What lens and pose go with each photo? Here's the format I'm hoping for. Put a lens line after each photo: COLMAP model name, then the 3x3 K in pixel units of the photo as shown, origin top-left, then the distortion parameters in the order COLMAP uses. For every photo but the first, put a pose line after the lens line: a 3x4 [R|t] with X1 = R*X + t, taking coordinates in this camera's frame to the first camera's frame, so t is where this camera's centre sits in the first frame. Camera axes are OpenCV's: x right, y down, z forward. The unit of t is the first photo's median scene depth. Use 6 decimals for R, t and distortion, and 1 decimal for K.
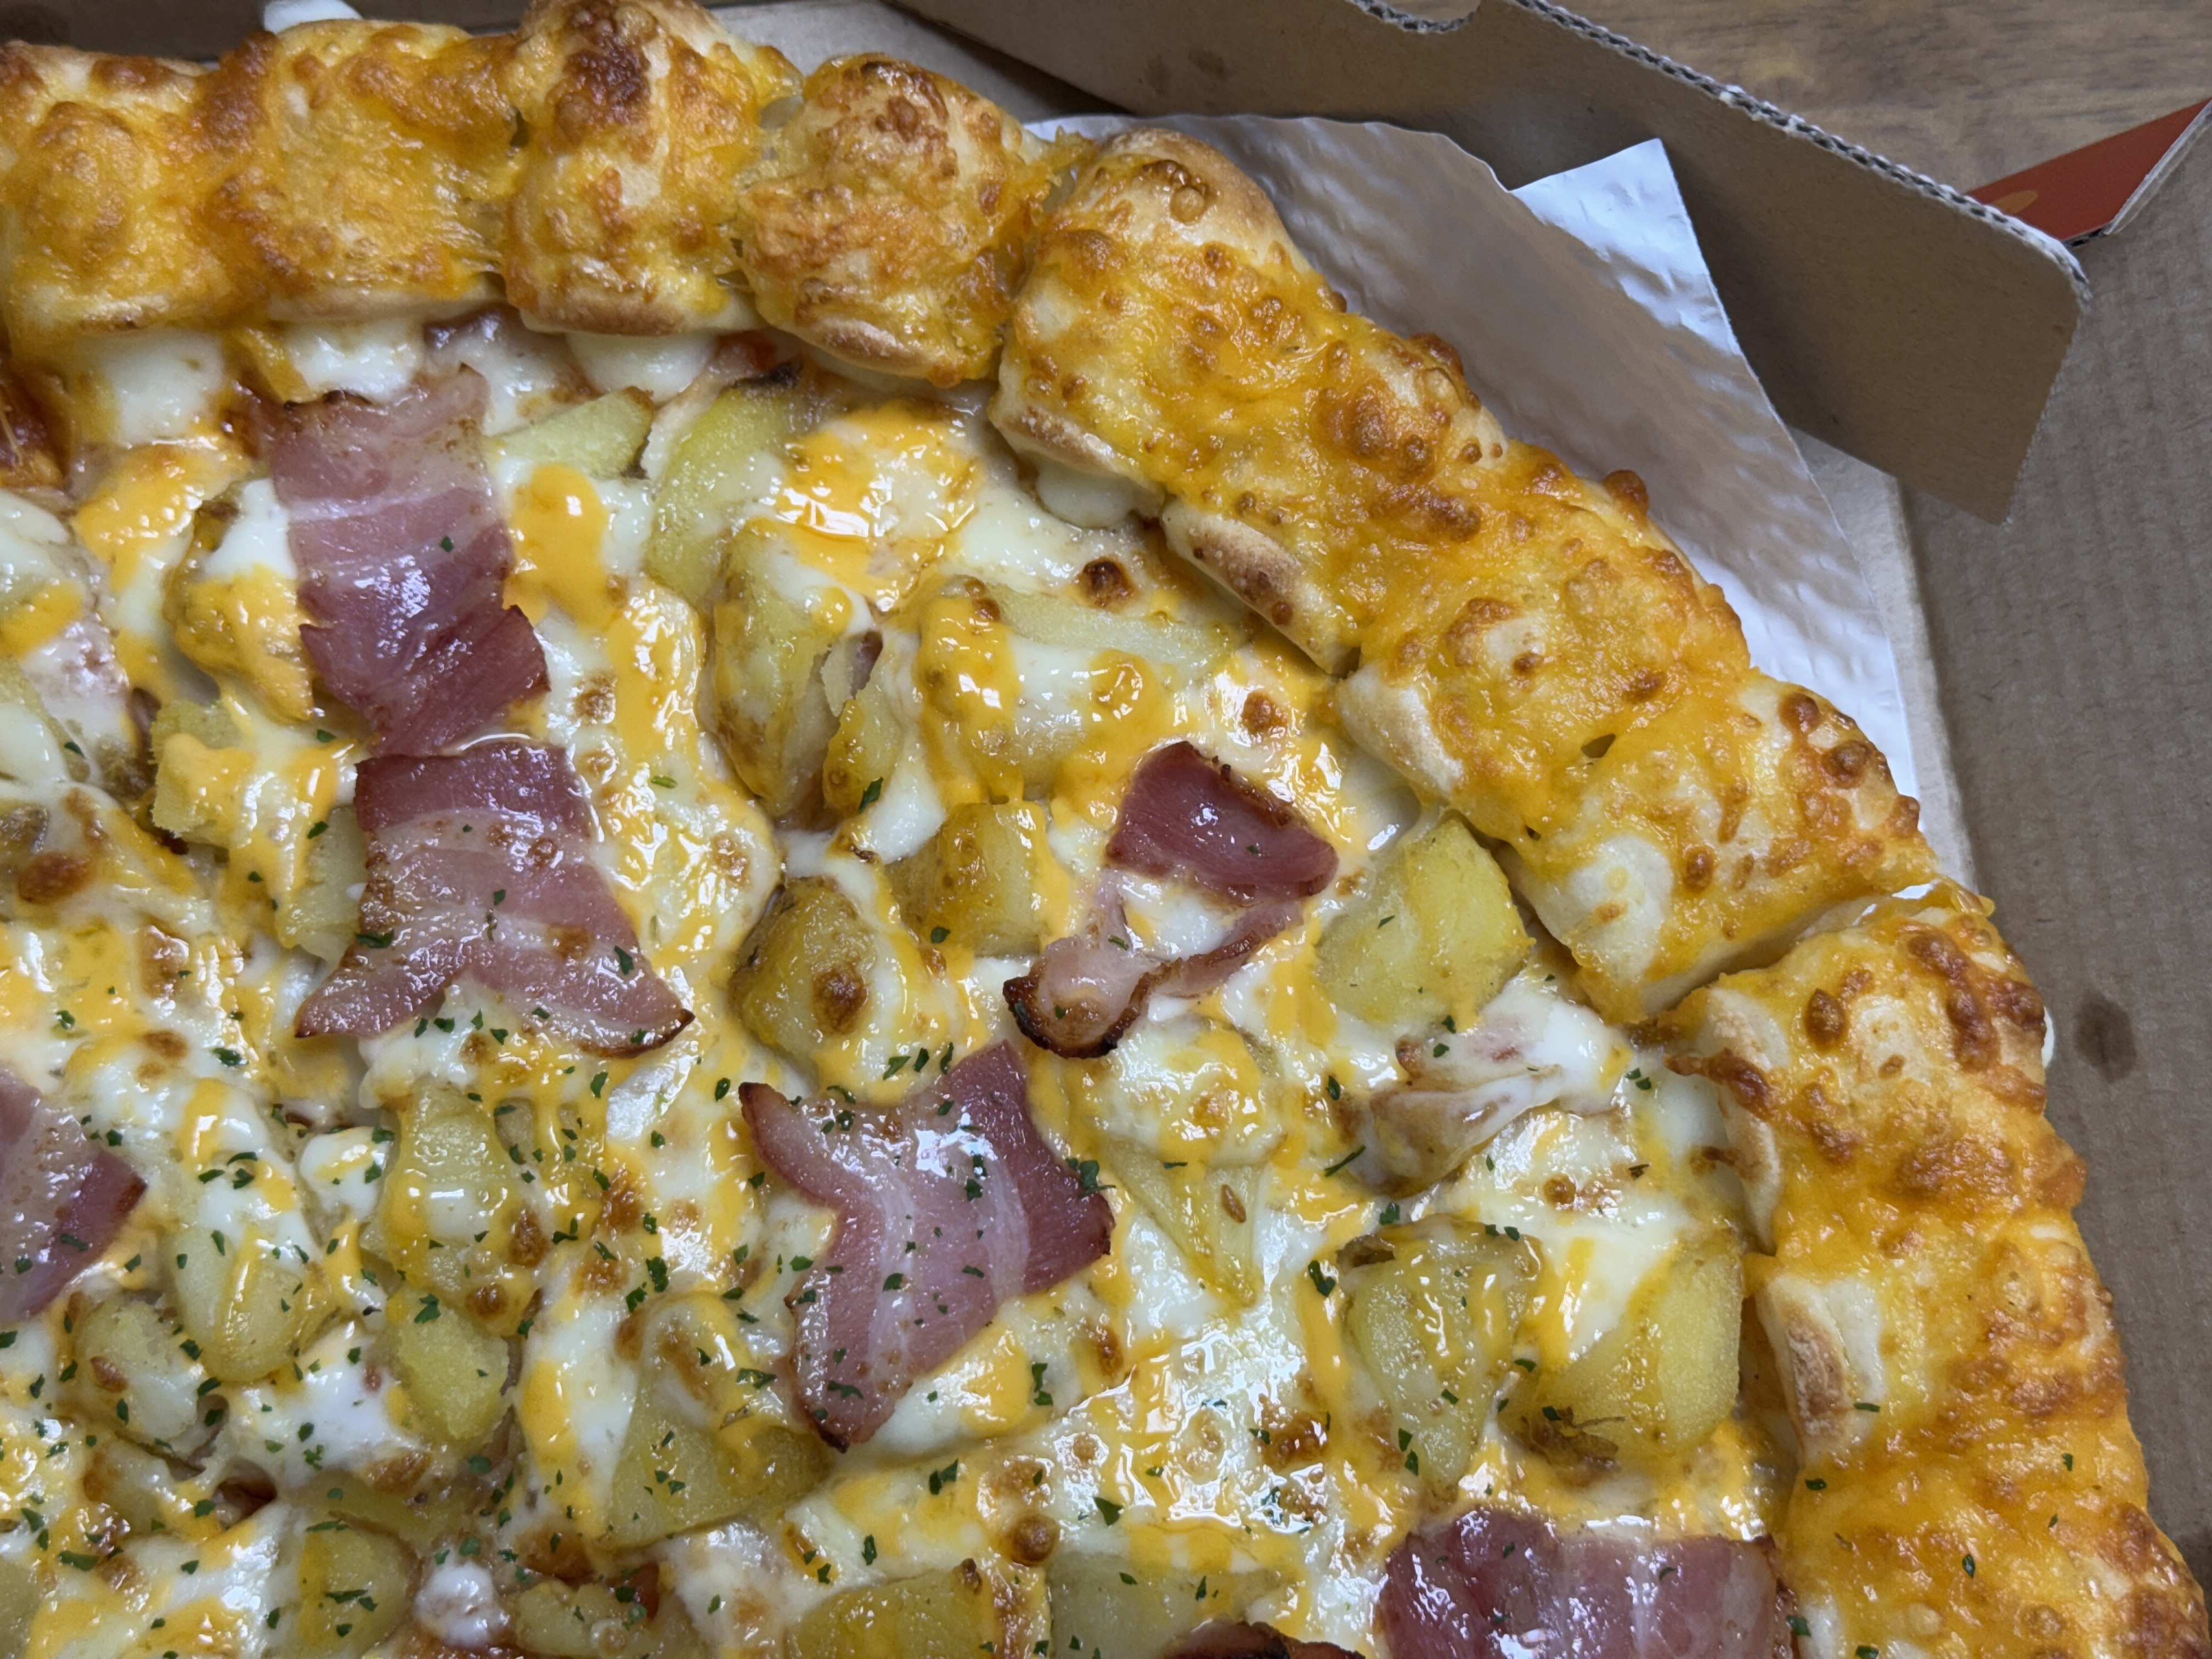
lens RADIAL K [[3137.3, 0, 1109.3], [0, 3137.3, 803.5], [0, 0, 1]] dist [0.169269, -0.512550]
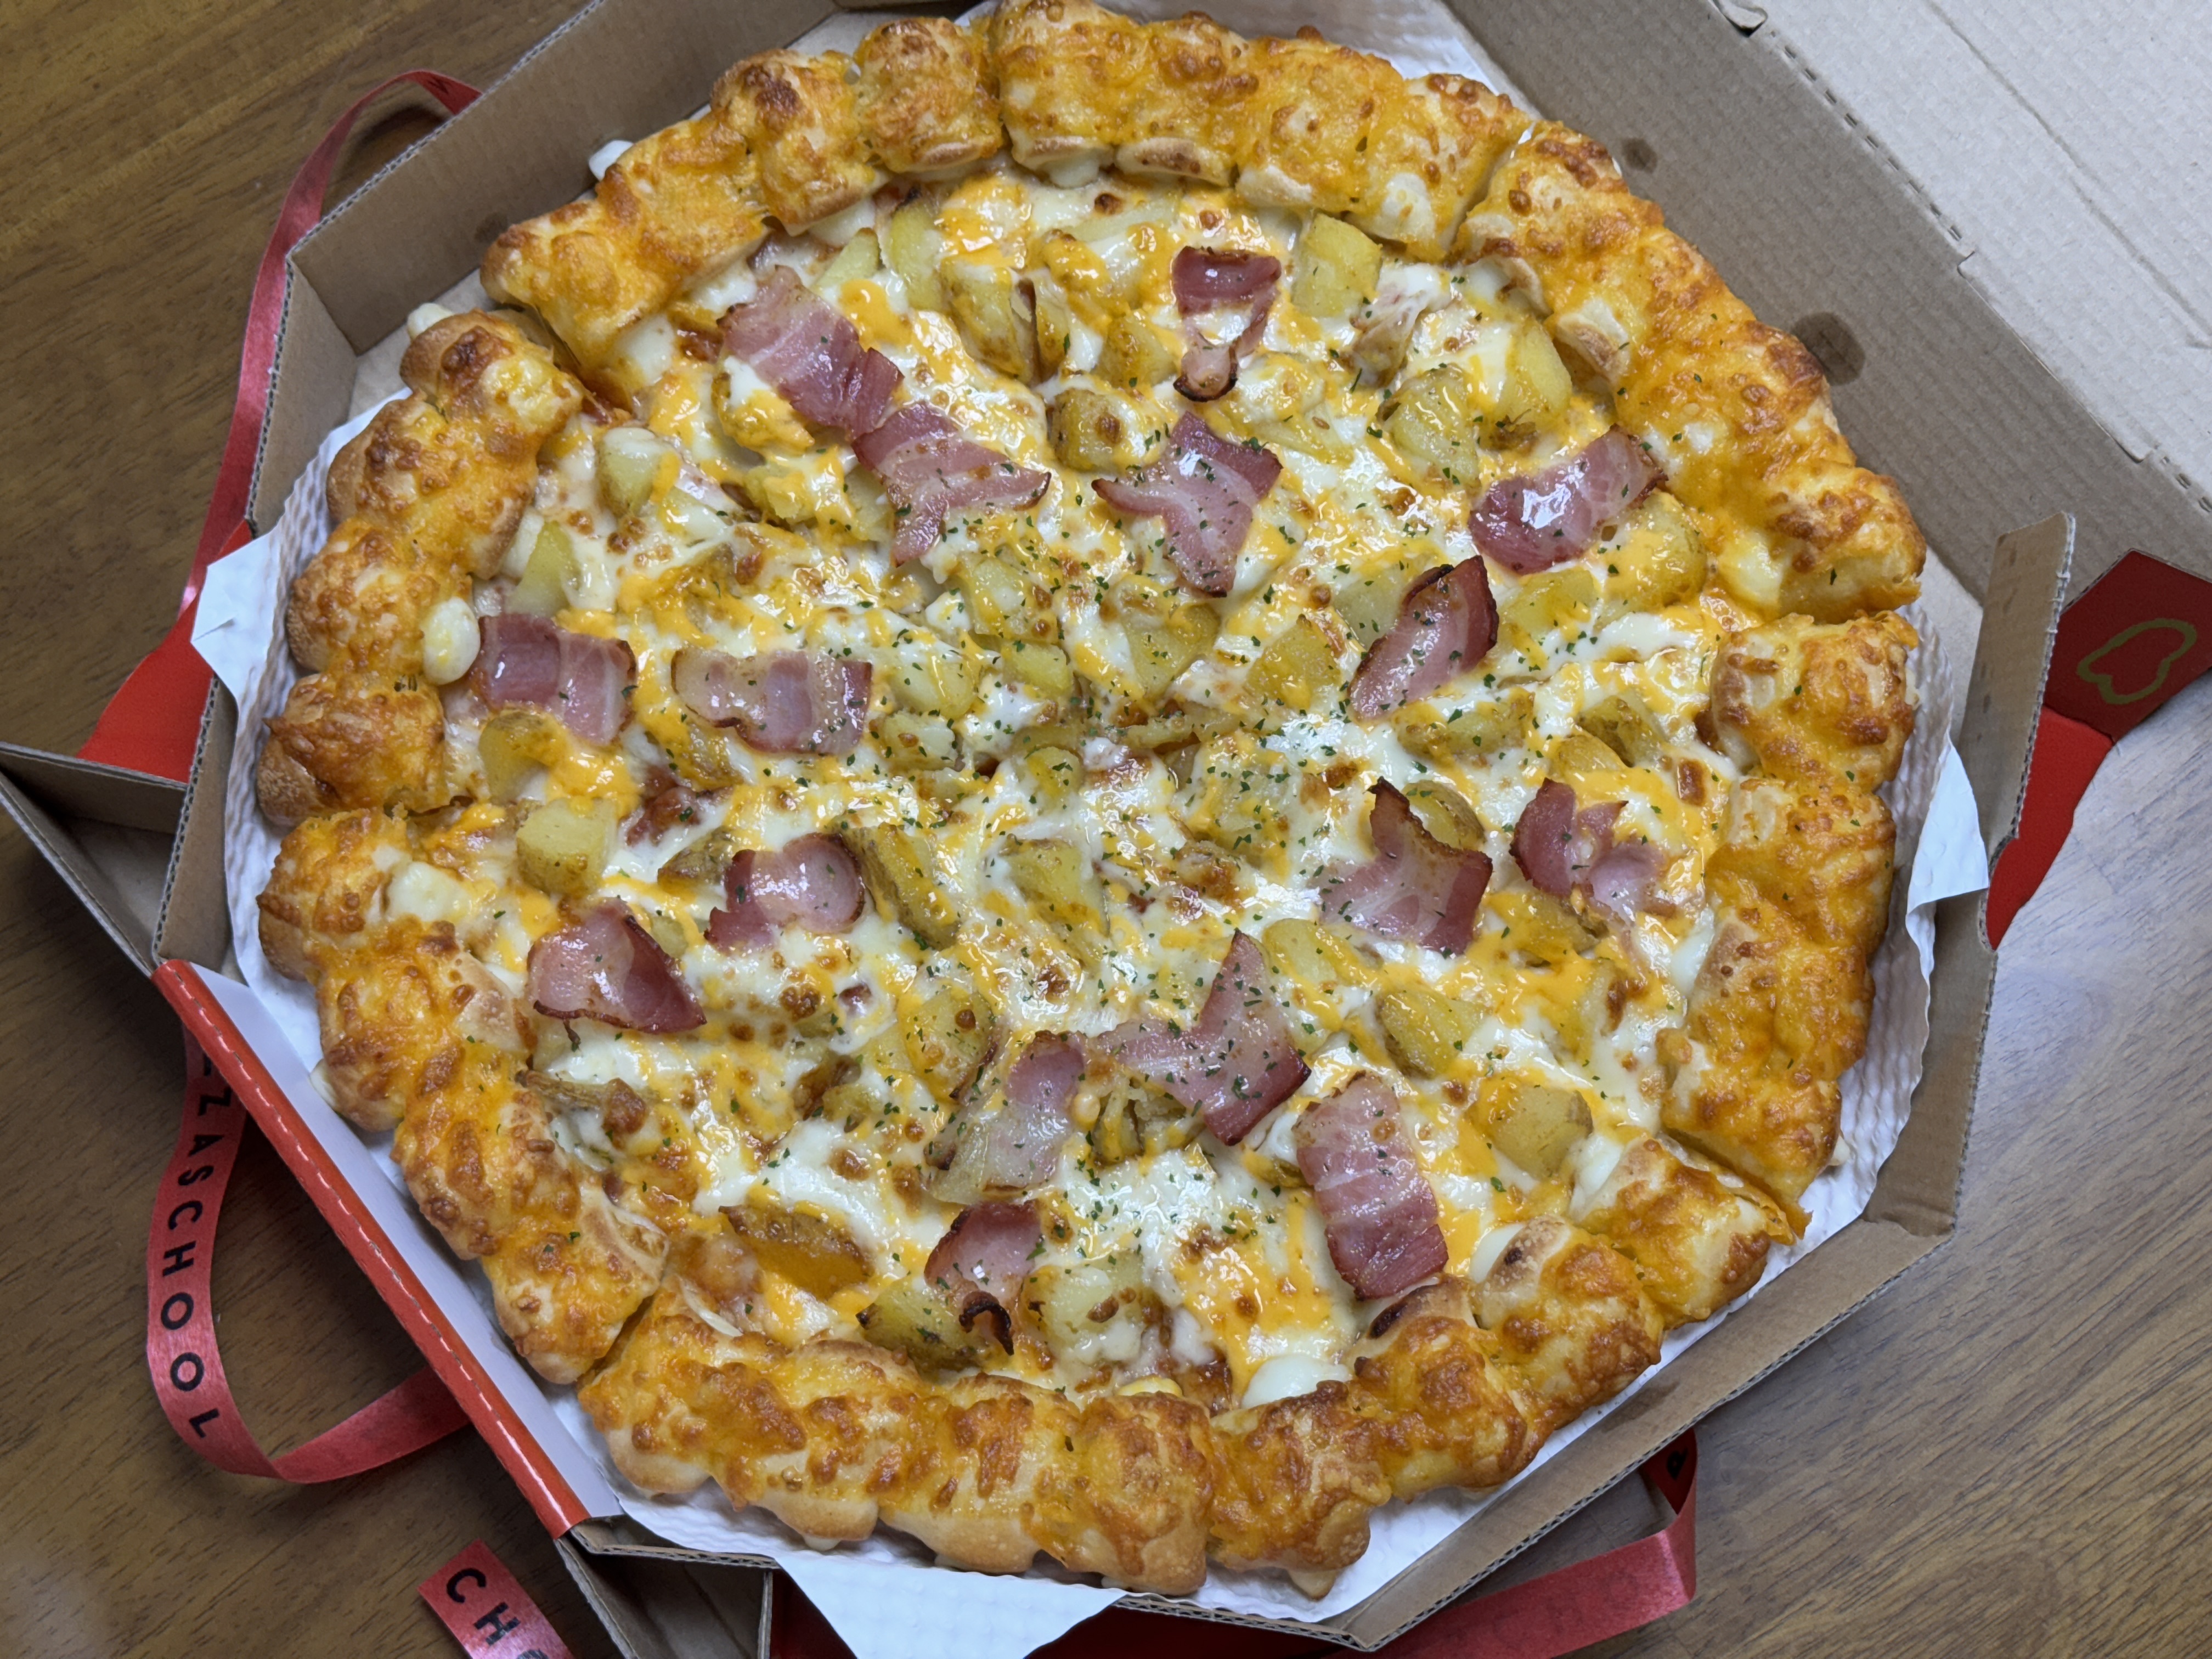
lens RADIAL K [[3021.2, 0, 1106.0], [0, 3021.2, 829.5], [0, 0, 1]] dist [0.107610, -0.135527]
pose [[0.862009, -0.502200, 0.068812, -0.353033], [0.500643, 0.864751, 0.039523, 0.208012], [-0.079354, 0.000381, 0.996846, -0.975619]]
